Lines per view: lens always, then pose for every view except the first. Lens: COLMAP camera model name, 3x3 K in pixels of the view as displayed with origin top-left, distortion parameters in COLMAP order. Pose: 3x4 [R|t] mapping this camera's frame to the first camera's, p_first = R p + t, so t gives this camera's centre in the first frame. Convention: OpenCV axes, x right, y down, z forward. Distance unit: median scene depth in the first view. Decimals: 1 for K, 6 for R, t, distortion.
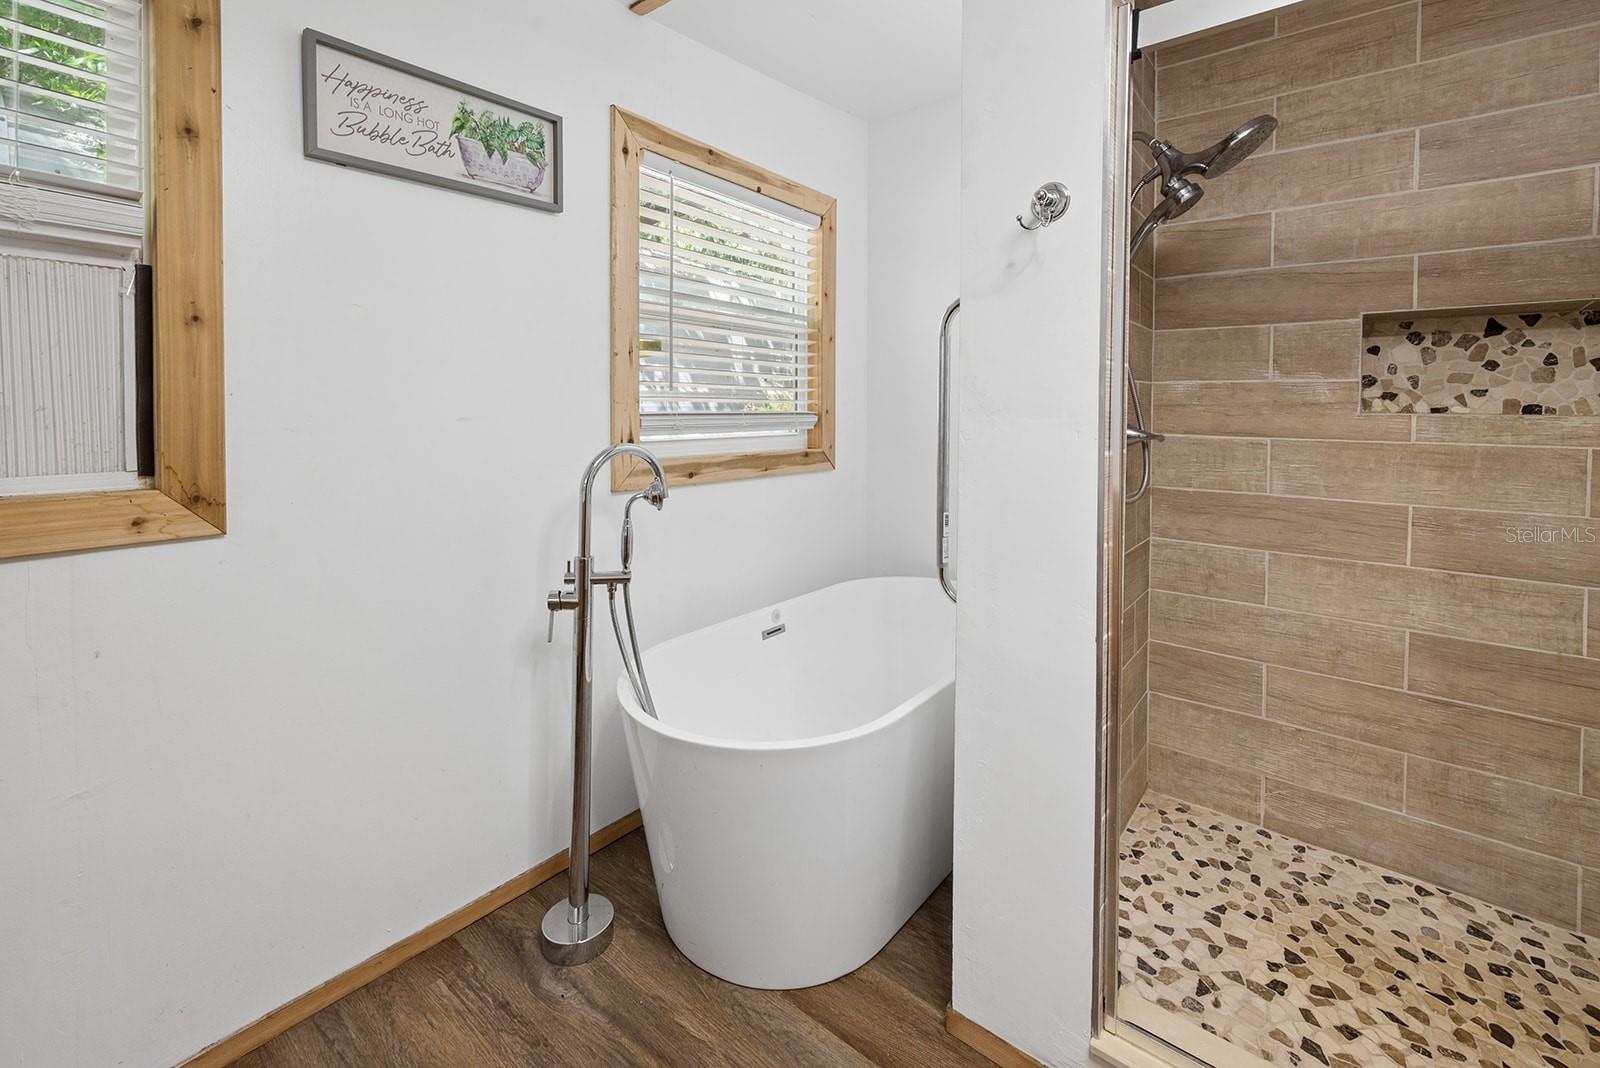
lens RADIAL K [[685.3, 0, 800.5], [0, 685.3, 412.2], [0, 0, 1]] dist [-0.000163, 0.000081]
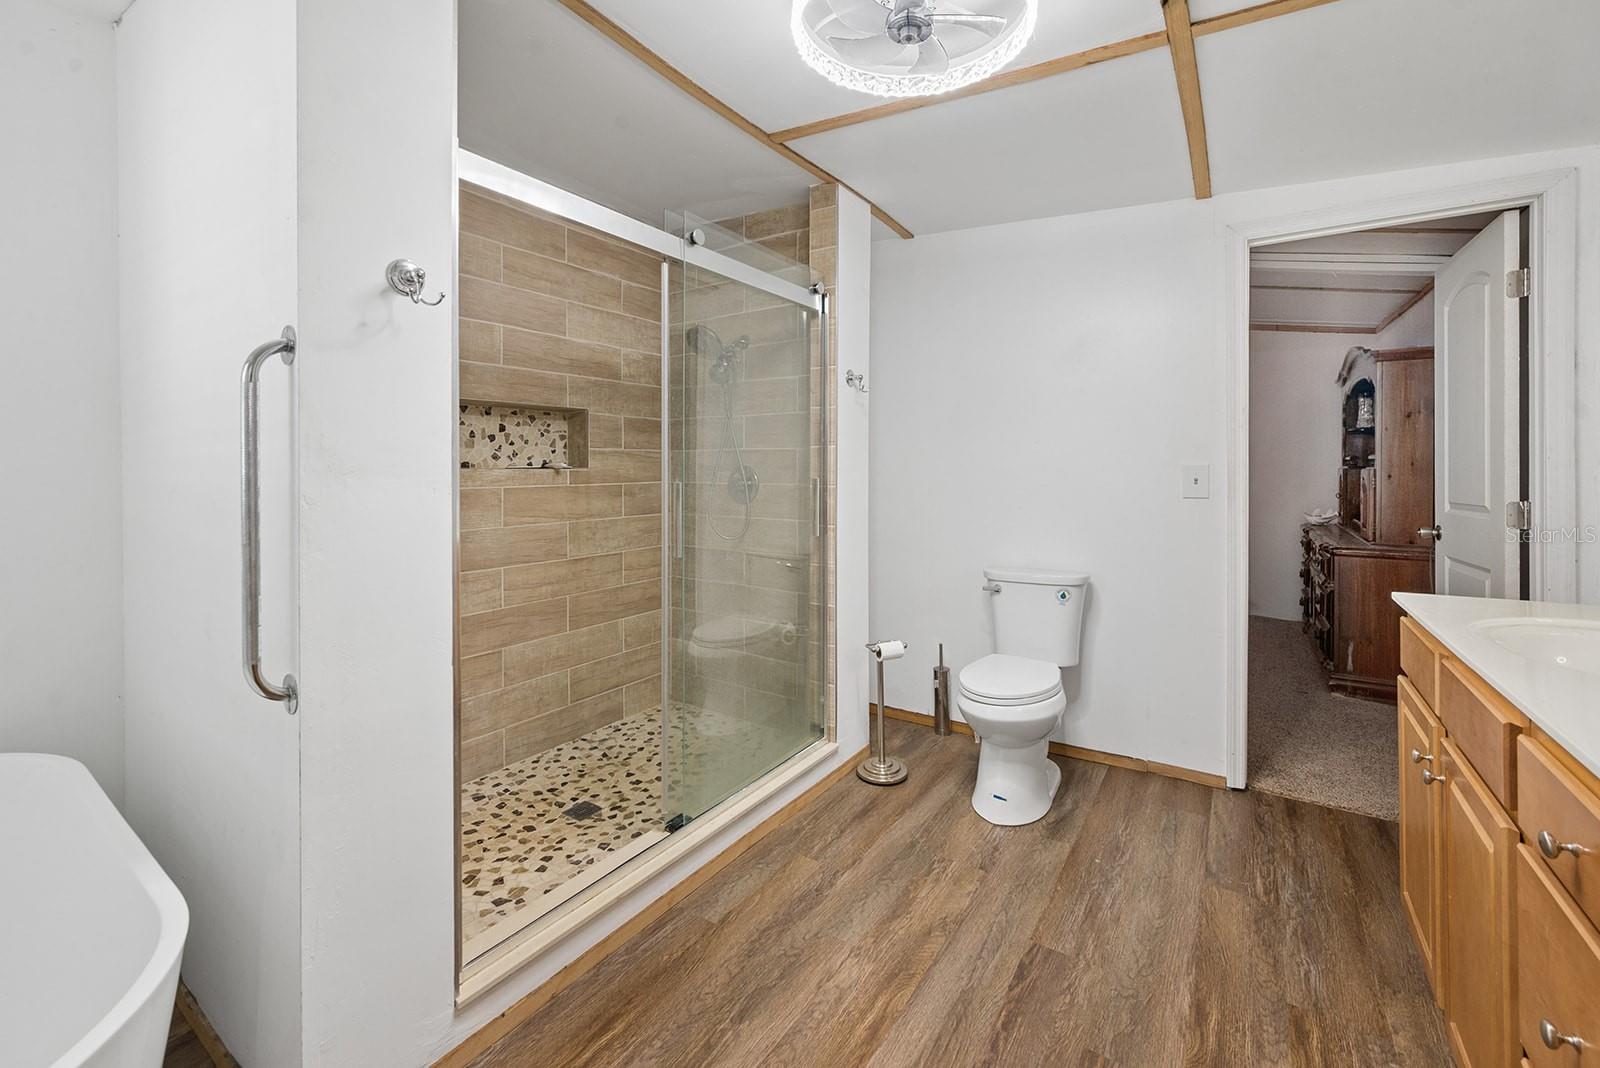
lens RADIAL K [[674.9, 0, 802.8], [0, 674.9, 458.9], [0, 0, 1]] dist [-0.000661, -0.000048]
pose [[-0.091751, -0.000025, 0.995782, -0.690577], [0.010235, 0.999947, 0.000968, -0.013991], [-0.995729, 0.010281, -0.091745, 0.437534]]
